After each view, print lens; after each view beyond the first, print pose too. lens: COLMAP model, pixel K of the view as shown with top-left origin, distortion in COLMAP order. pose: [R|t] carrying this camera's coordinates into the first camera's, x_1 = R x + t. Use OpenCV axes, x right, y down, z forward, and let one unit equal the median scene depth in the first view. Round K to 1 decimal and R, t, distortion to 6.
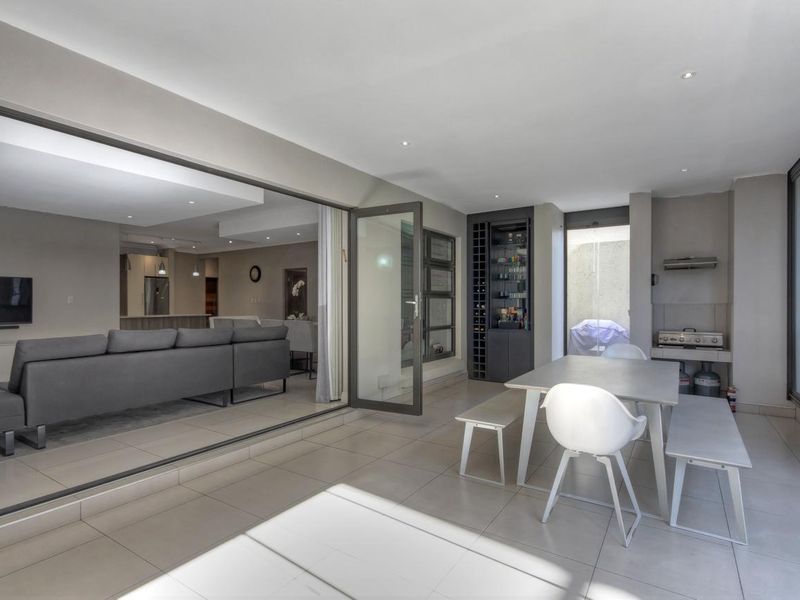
lens RADIAL K [[434.0, 0, 406.8], [0, 434.0, 301.5], [0, 0, 1]] dist [0.005072, 0.000379]
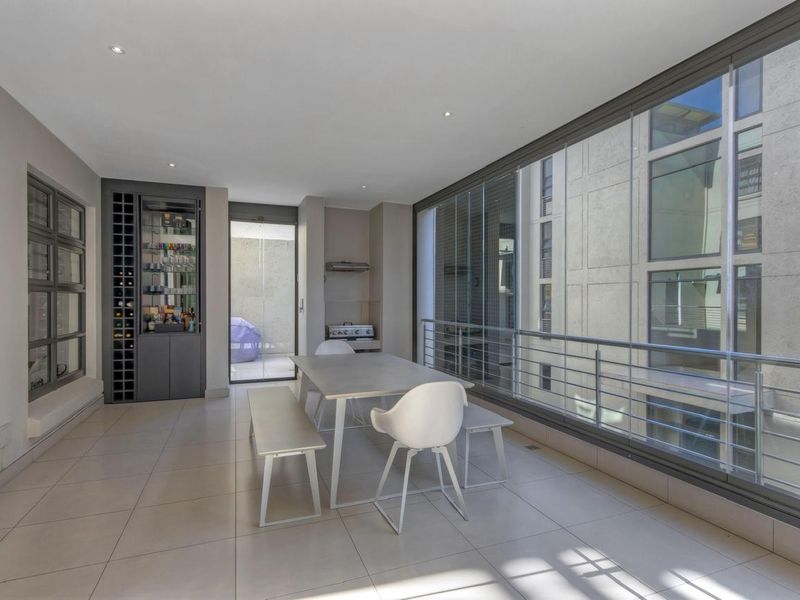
lens RADIAL K [[434.0, 0, 403.7], [0, 434.0, 299.9], [0, 0, 1]] dist [0.005072, 0.000379]
pose [[0.560235, 0.001983, 0.828332, -0.184168], [-0.006477, 0.999977, 0.001987, -0.001376], [-0.828309, -0.006478, 0.560235, 0.182893]]
